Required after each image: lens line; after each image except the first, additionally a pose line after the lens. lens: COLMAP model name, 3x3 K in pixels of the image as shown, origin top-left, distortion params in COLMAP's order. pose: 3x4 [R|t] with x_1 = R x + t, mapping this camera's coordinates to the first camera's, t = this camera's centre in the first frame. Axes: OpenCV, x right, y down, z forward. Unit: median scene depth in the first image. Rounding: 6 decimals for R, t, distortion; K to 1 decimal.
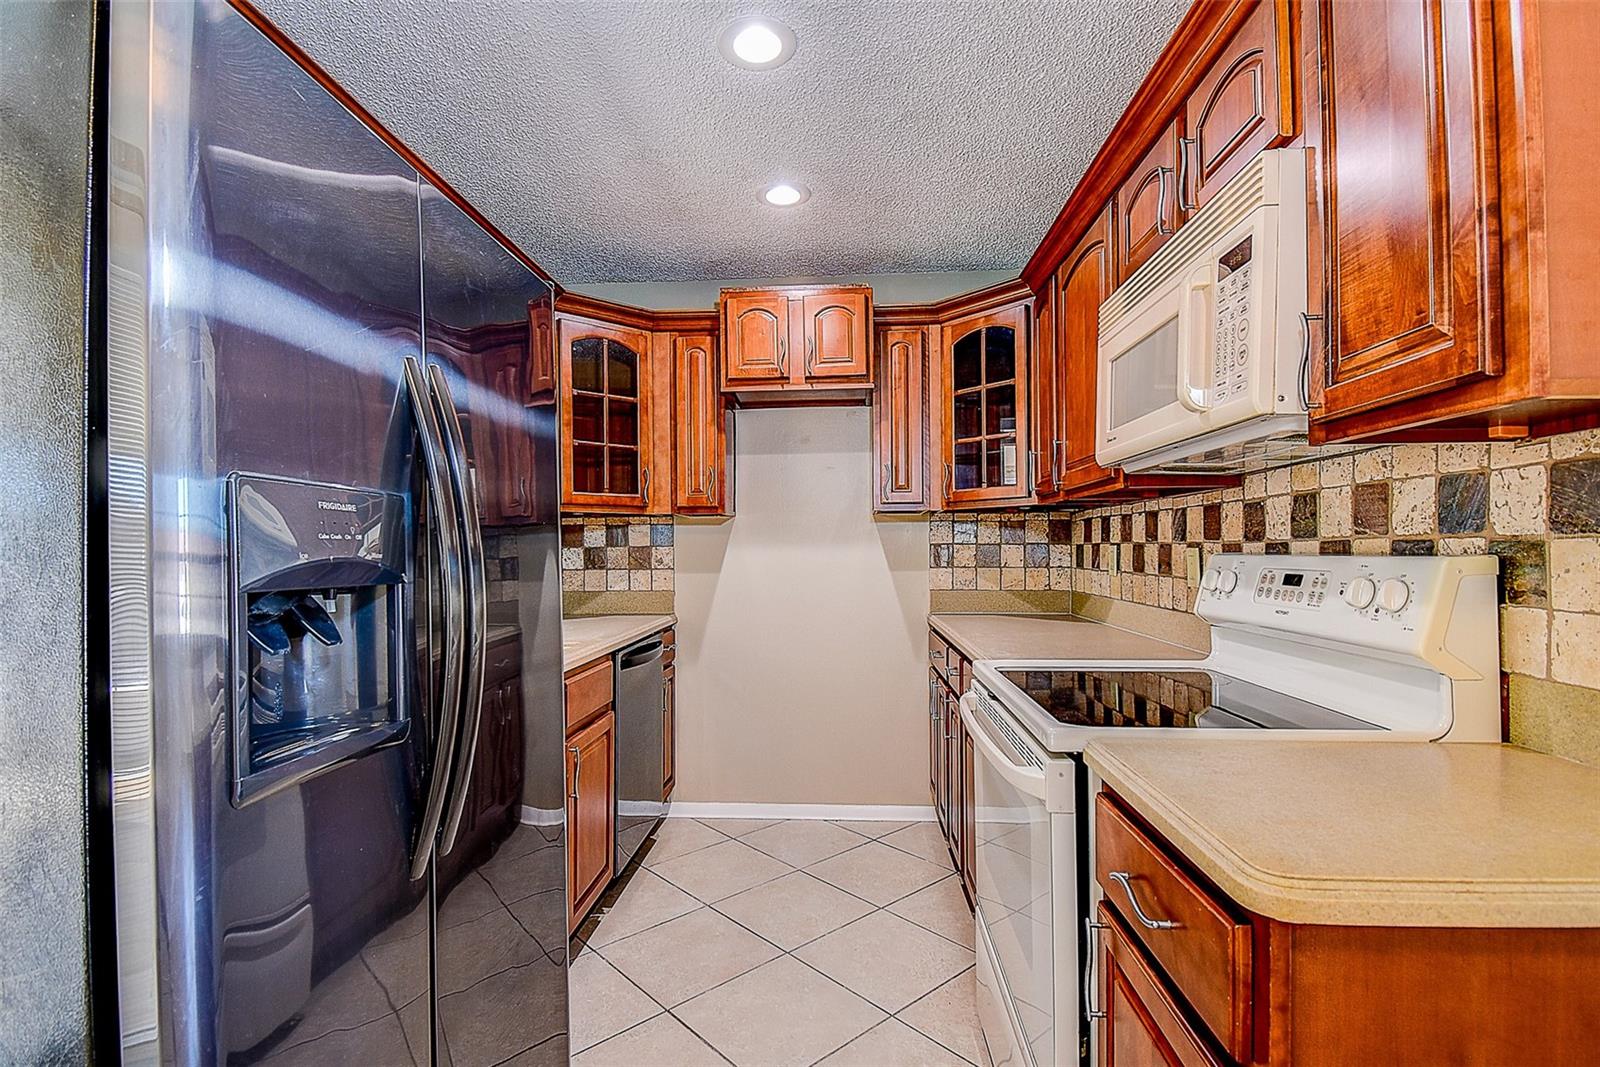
lens RADIAL K [[754.4, 0, 809.0], [0, 754.4, 545.2], [0, 0, 1]] dist [0.033860, -0.026795]
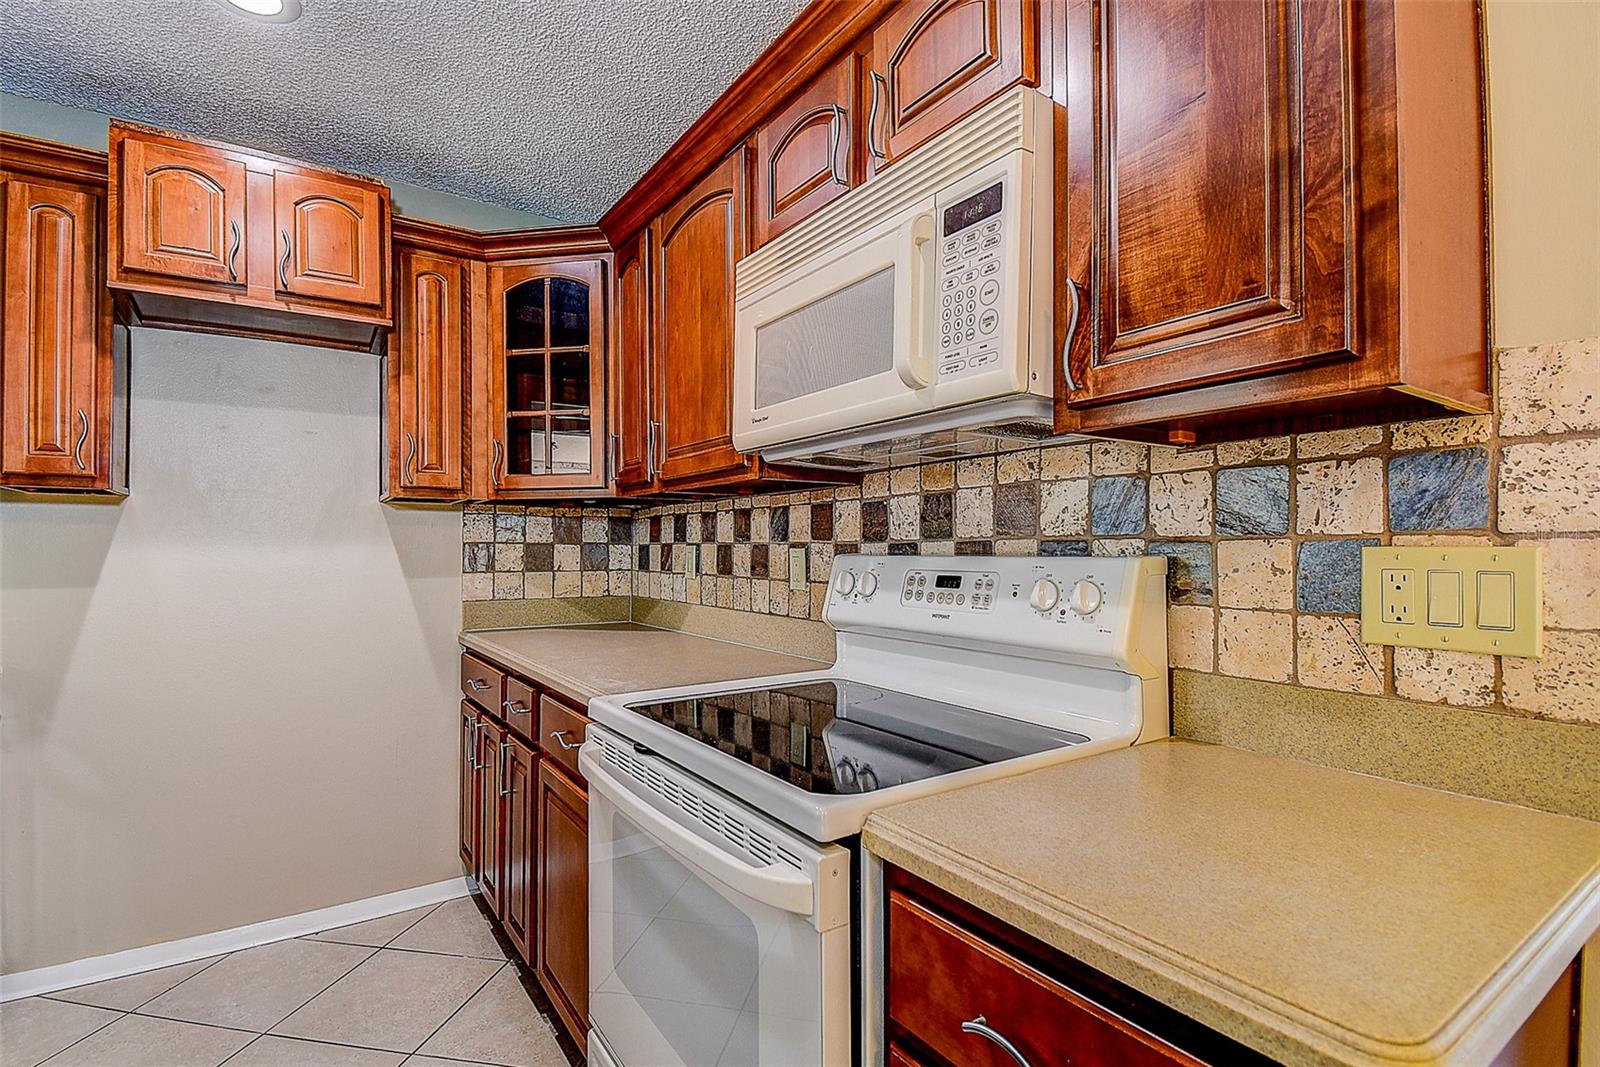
lens RADIAL K [[754.4, 0, 809.0], [0, 754.4, 545.2], [0, 0, 1]] dist [0.033860, -0.026795]
pose [[0.791244, 0.008029, 0.611448, -0.062391], [-0.006798, 0.999968, -0.004335, 0.003562], [-0.611463, -0.000727, 0.791273, 0.259423]]
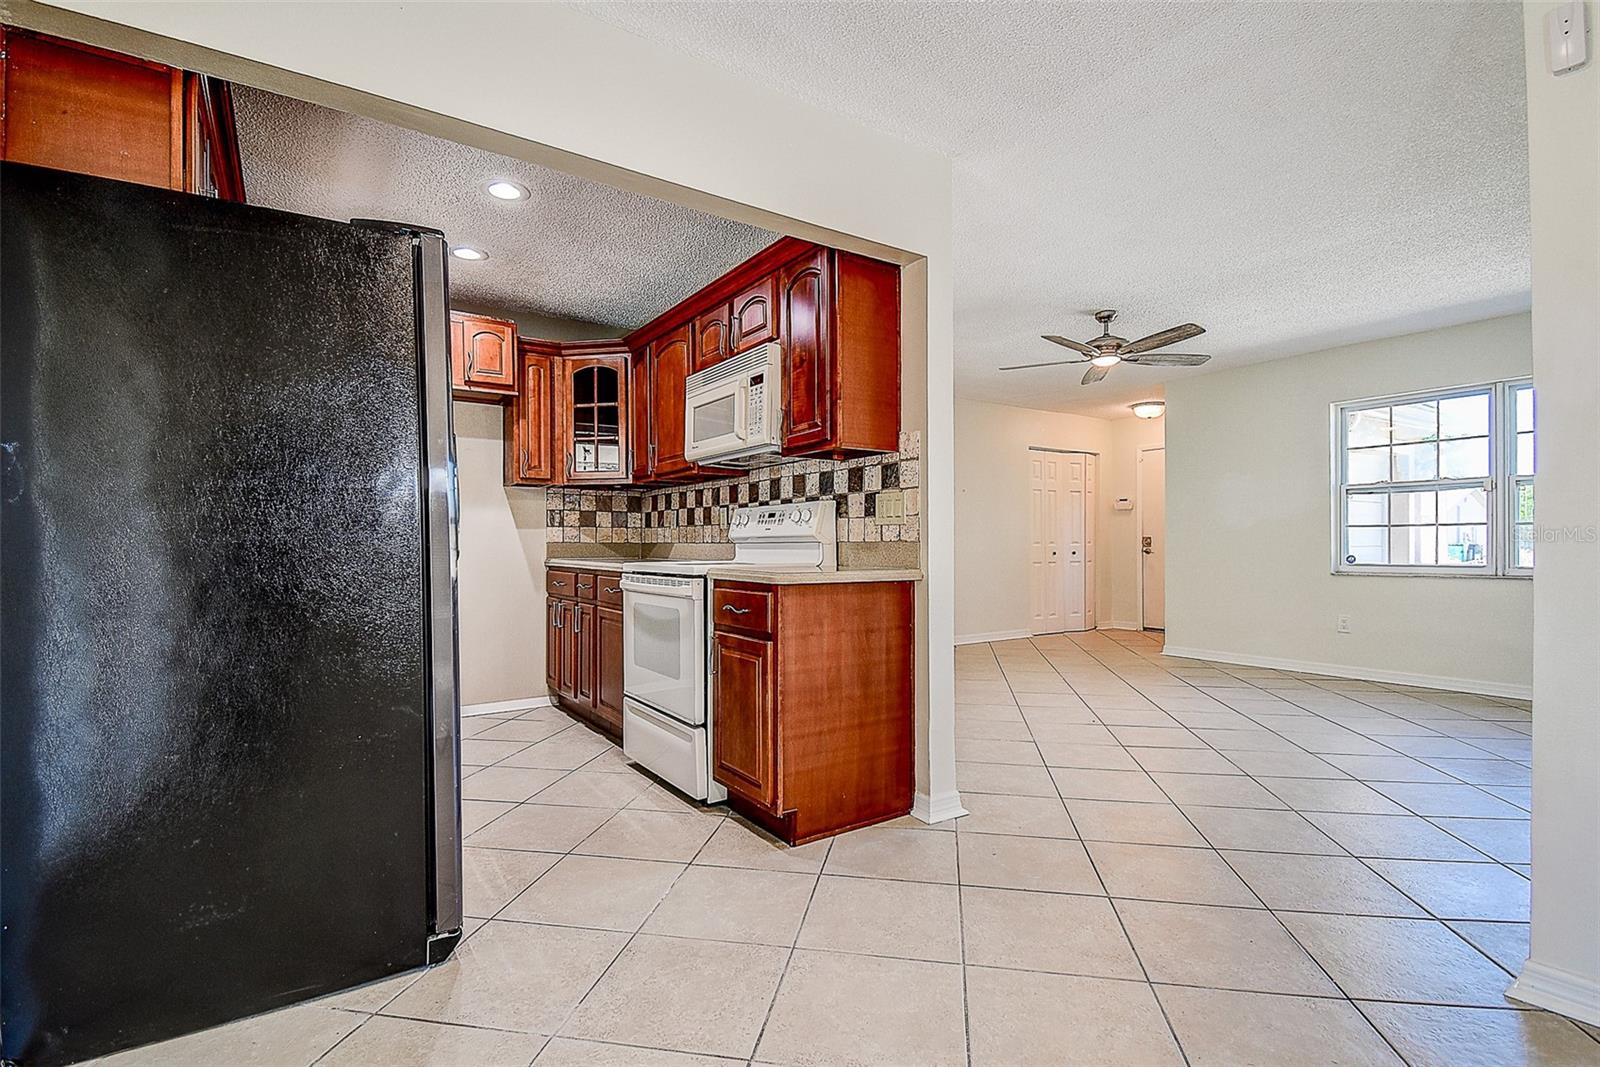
lens RADIAL K [[716.5, 0, 798.2], [0, 716.5, 542.9], [0, 0, 1]] dist [0.031230, -0.022397]
pose [[0.801217, 0.003604, 0.598363, -0.437275], [-0.005840, 0.999981, 0.001796, 0.090846], [-0.598346, -0.004933, 0.801223, -0.574419]]
